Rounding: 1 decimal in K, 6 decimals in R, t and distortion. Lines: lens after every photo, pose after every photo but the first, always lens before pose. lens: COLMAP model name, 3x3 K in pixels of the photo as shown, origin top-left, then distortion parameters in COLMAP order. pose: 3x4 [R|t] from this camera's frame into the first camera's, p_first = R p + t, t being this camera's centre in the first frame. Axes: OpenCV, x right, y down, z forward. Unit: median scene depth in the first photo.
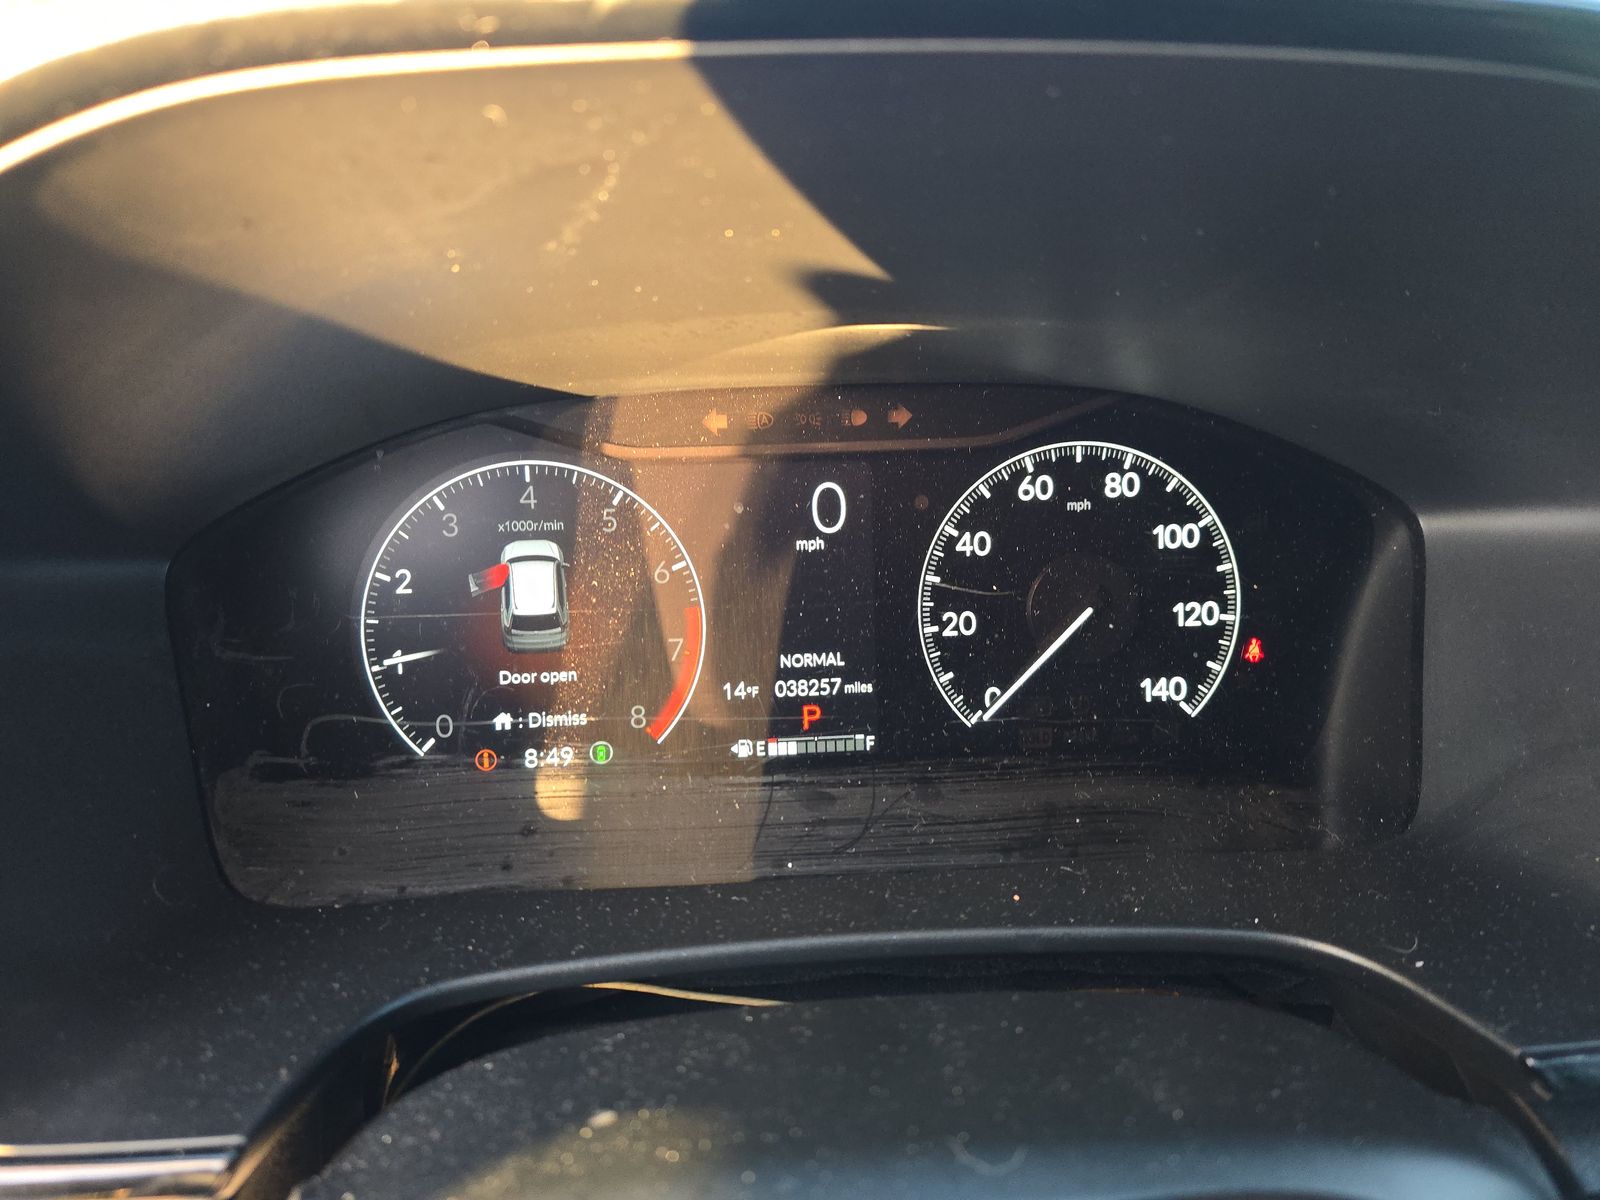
lens RADIAL K [[1069.8, 0, 800.0], [0, 1069.8, 600.0], [0, 0, 1]] dist [-0.003594, -0.000762]
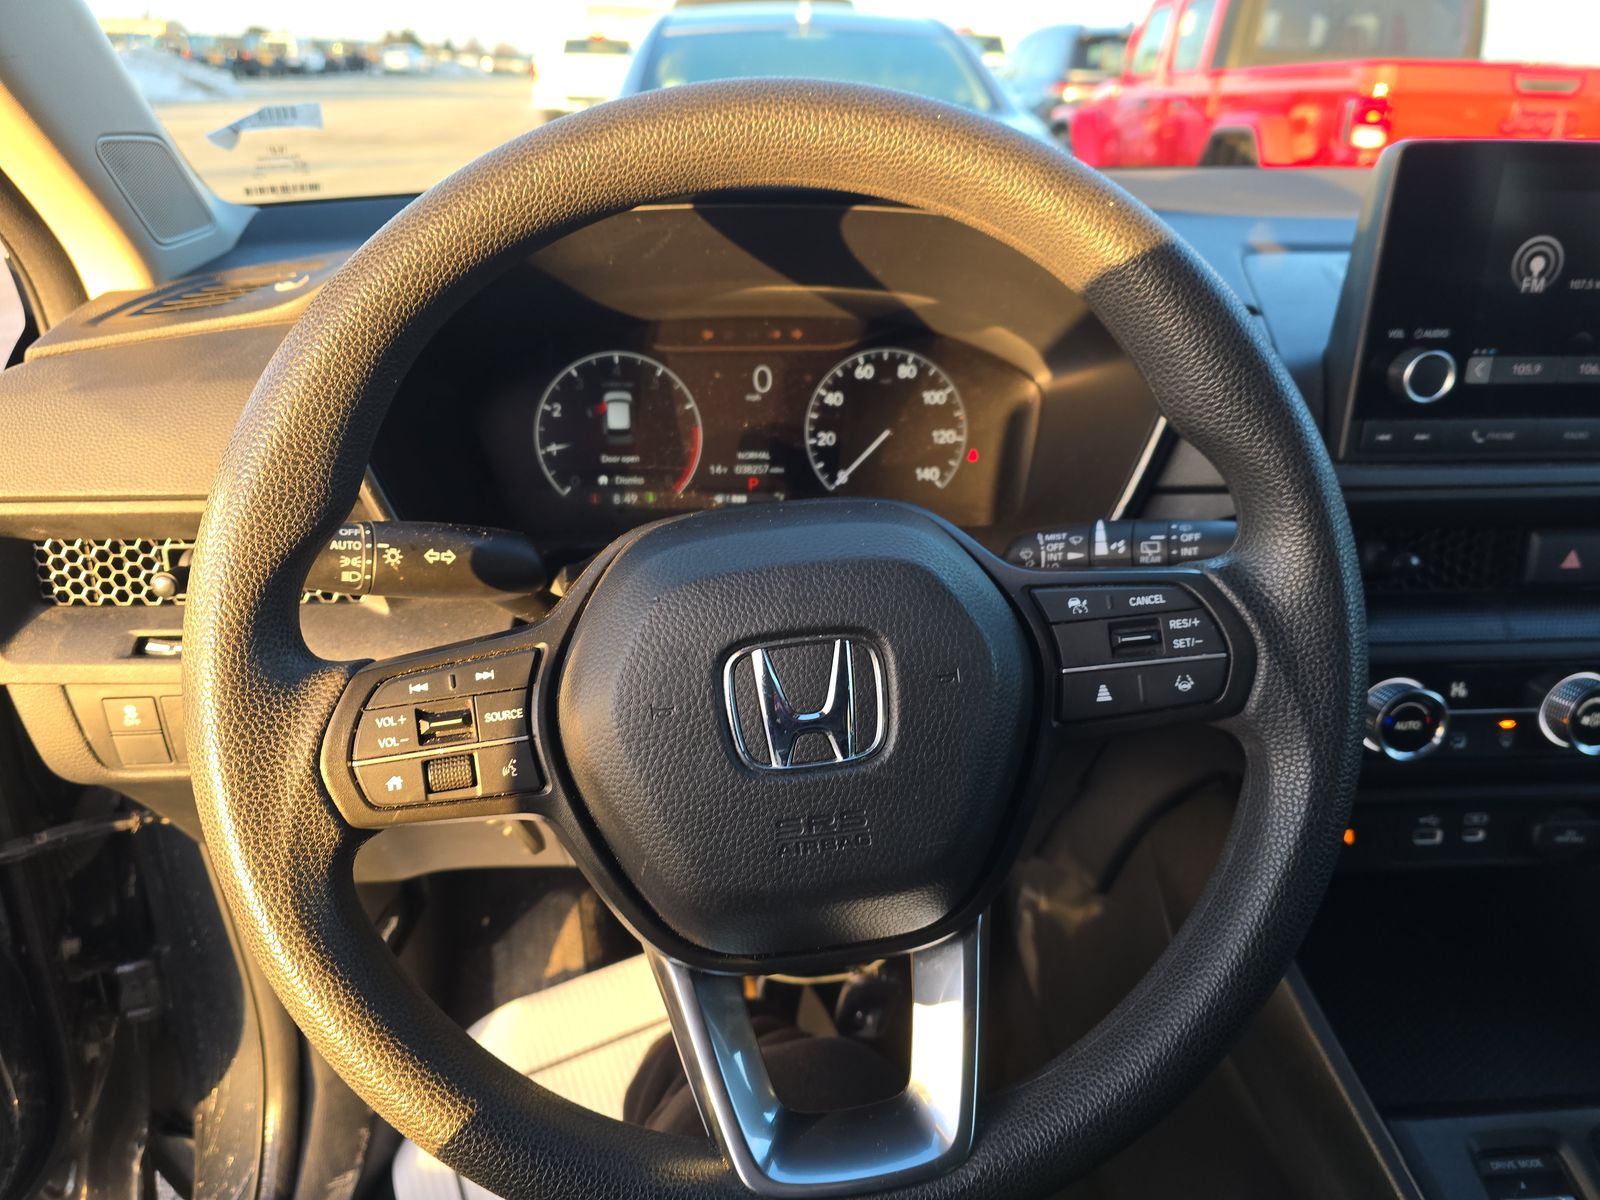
lens RADIAL K [[975.8, 0, 800.0], [0, 975.8, 600.0], [0, 0, 1]] dist [-0.001426, -0.001454]
pose [[0.999856, 0.016948, 0.000795, 0.103343], [-0.016966, 0.998899, 0.043743, 0.250873], [-0.000053, -0.043750, 0.999042, -0.878403]]
